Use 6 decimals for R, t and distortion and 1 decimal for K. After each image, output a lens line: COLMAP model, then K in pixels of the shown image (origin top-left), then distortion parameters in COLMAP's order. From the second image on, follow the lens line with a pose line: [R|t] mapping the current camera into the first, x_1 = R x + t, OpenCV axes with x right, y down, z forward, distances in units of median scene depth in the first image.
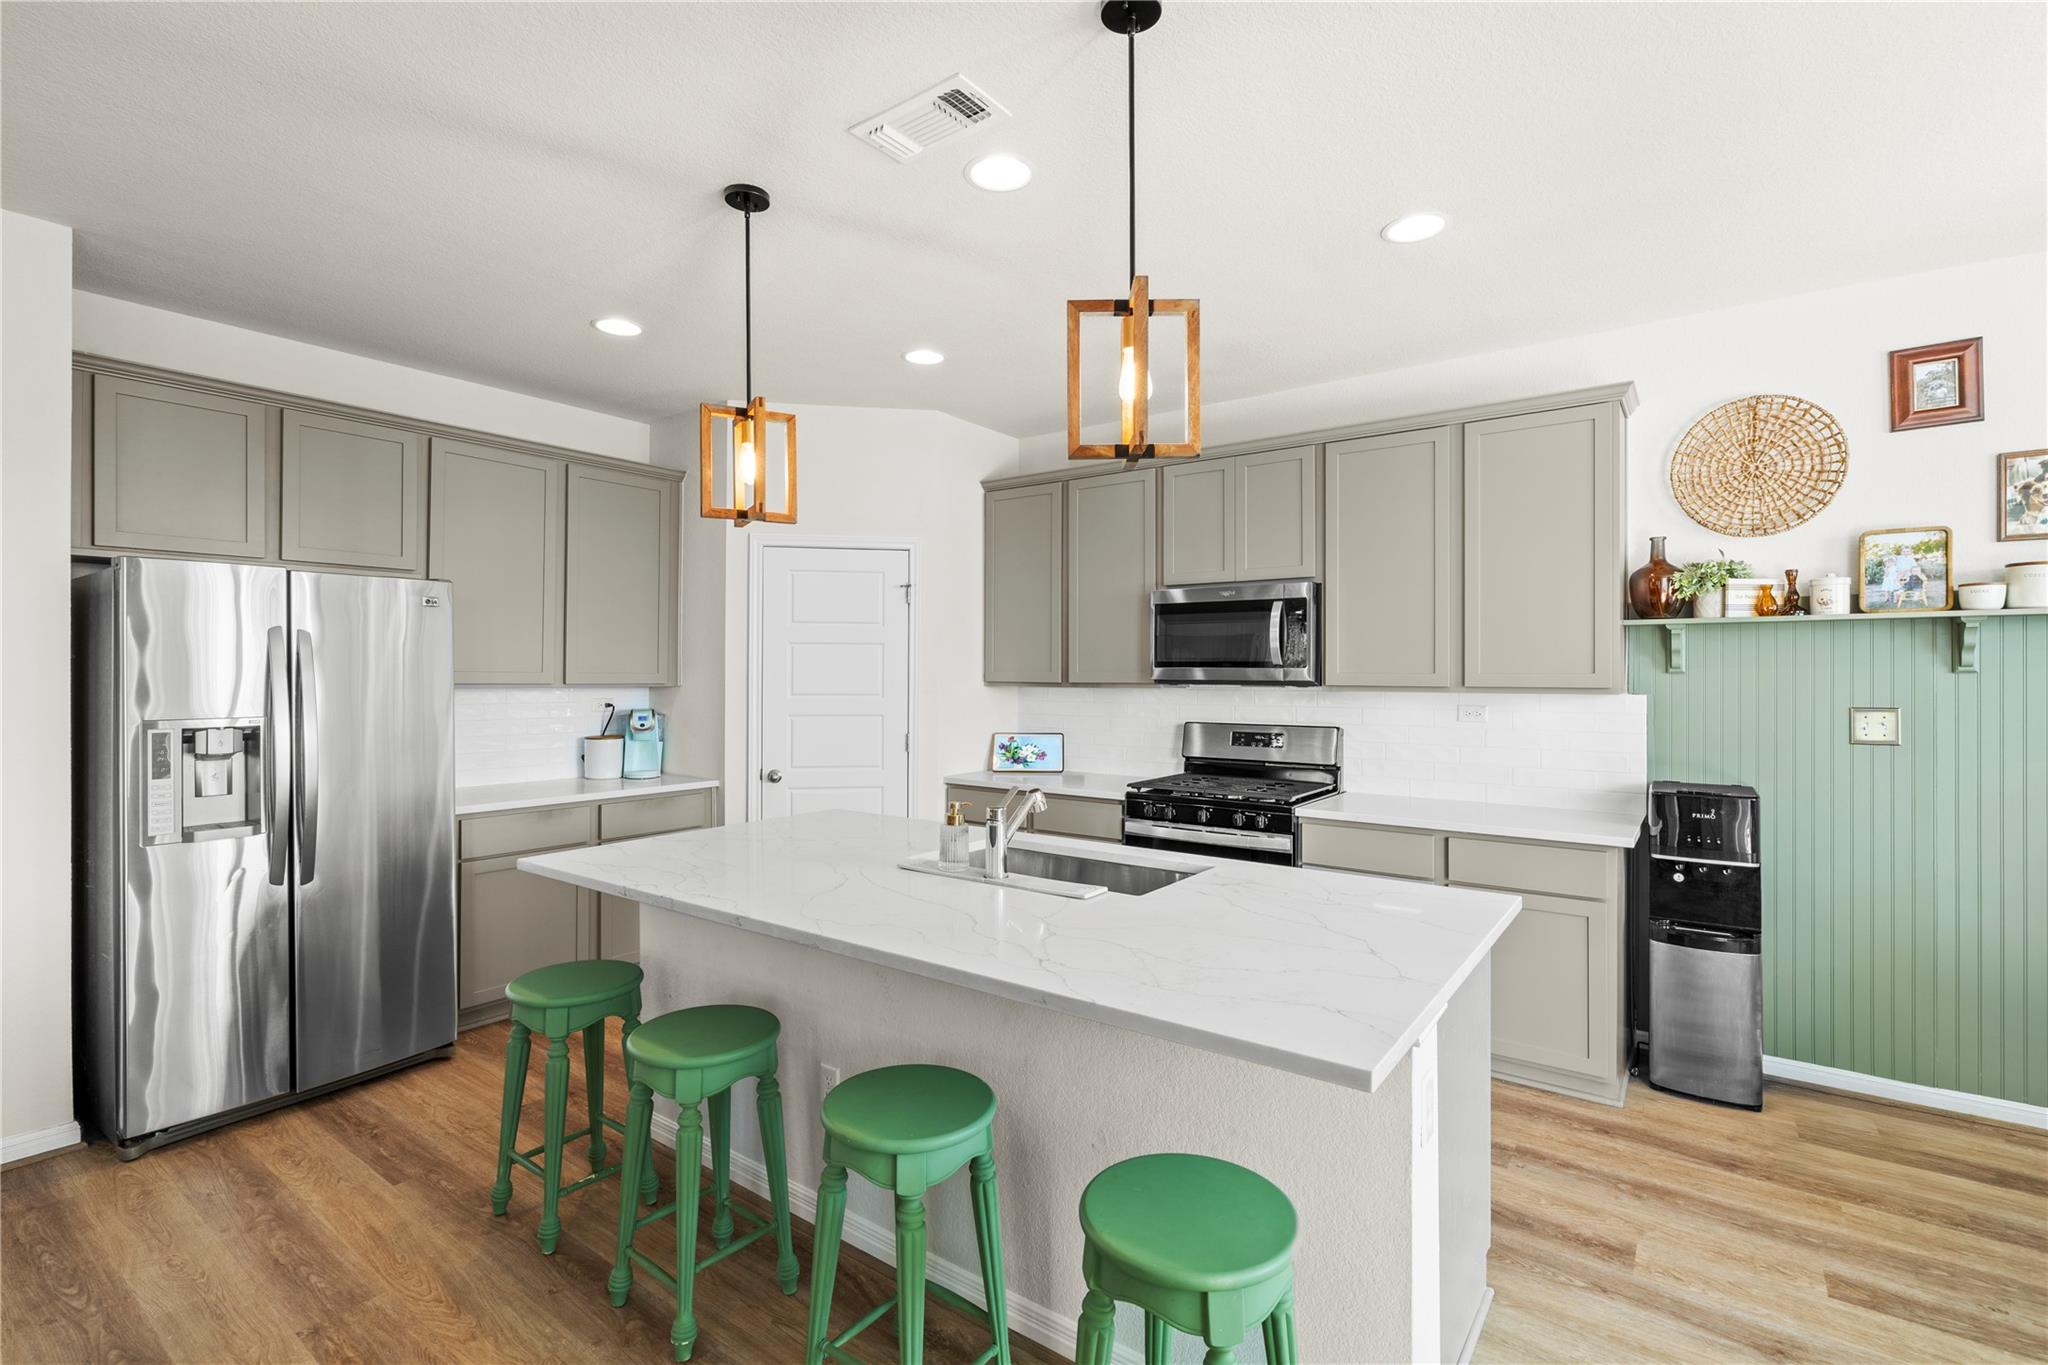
lens RADIAL K [[930.9, 0, 1010.3], [0, 930.9, 664.5], [0, 0, 1]] dist [-0.008142, 0.003476]
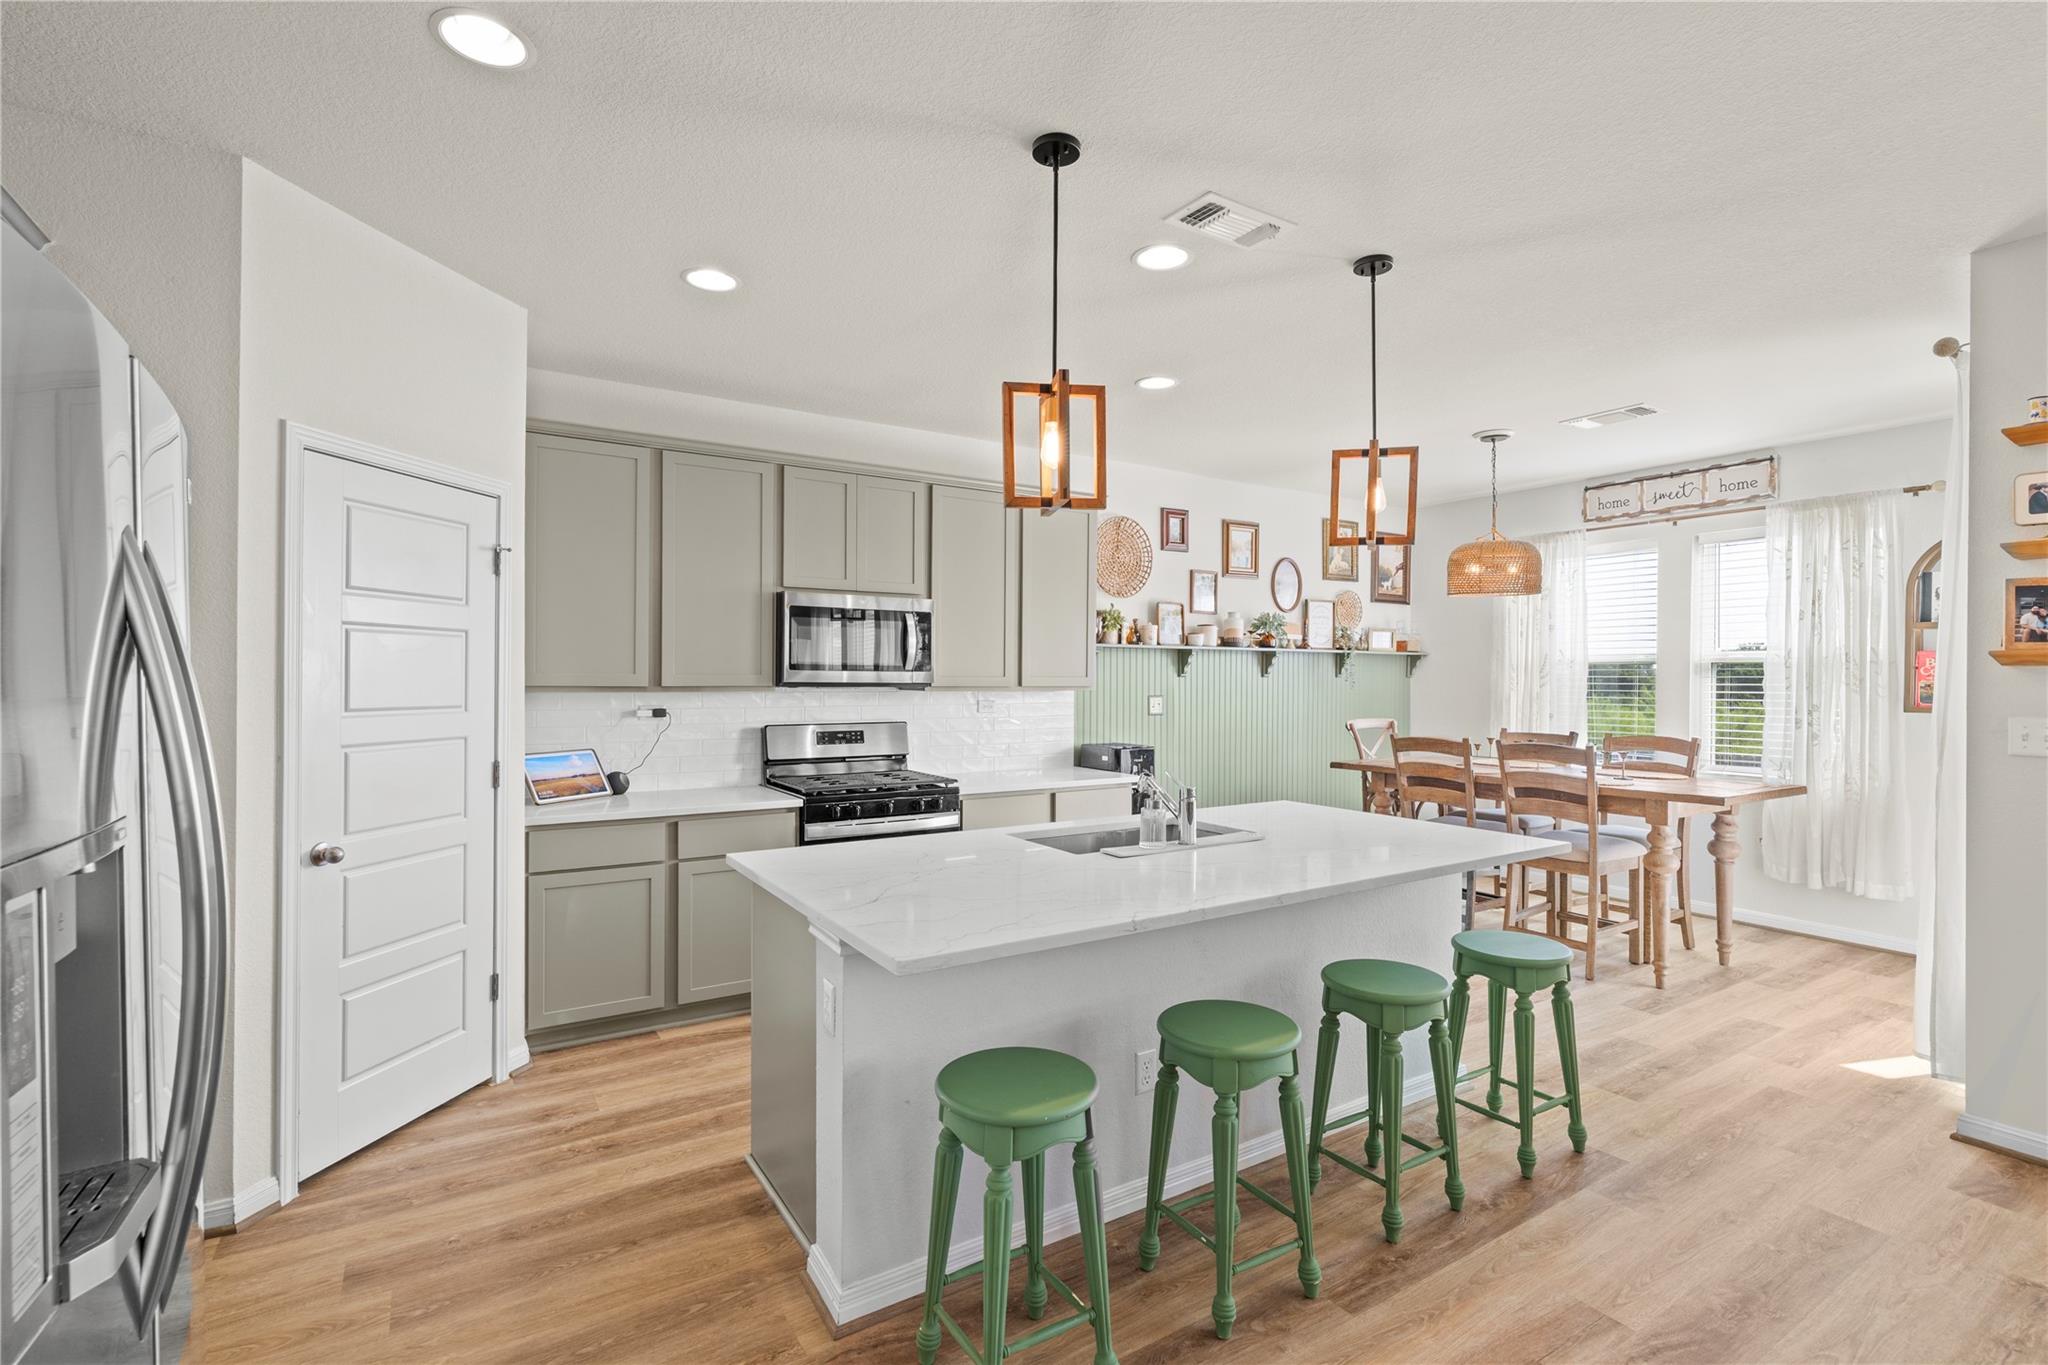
lens RADIAL K [[930.9, 0, 1020.6], [0, 930.9, 682.7], [0, 0, 1]] dist [-0.008142, 0.003476]
pose [[0.358871, -0.005781, 0.933369, -0.906756], [-0.012956, 0.999854, 0.011174, 0.003556], [-0.933297, -0.016103, 0.358743, 0.562550]]
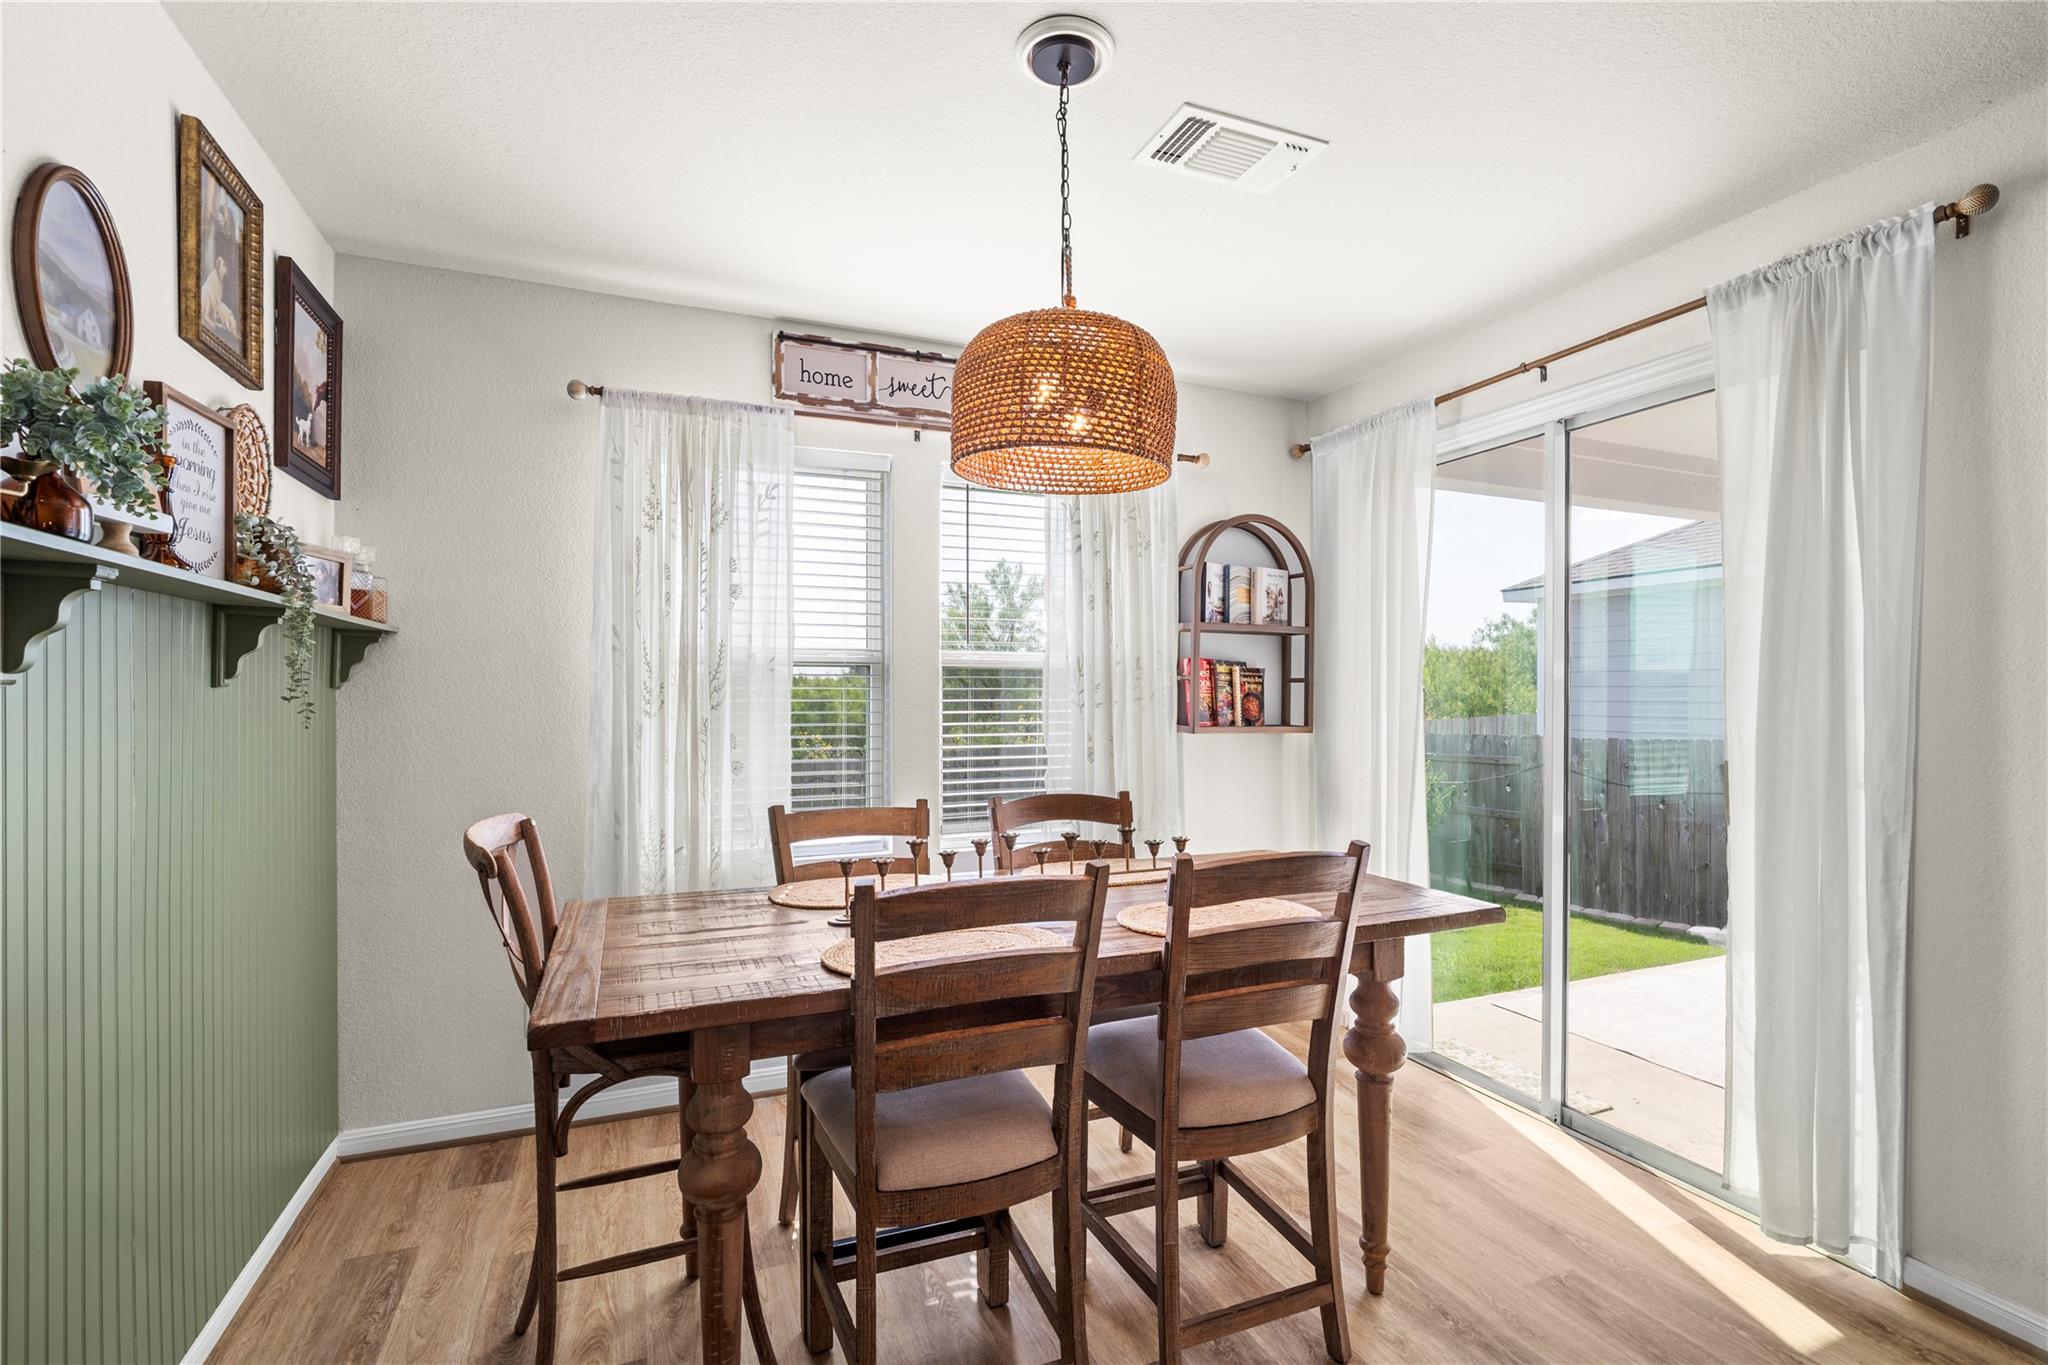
lens RADIAL K [[930.9, 0, 1014.2], [0, 930.9, 699.0], [0, 0, 1]] dist [-0.008142, 0.003476]
pose [[-0.858958, -0.007877, 0.511986, 0.549184], [-0.009692, 0.999953, -0.000877, 0.008082], [-0.511955, -0.005716, -0.858993, 0.910838]]
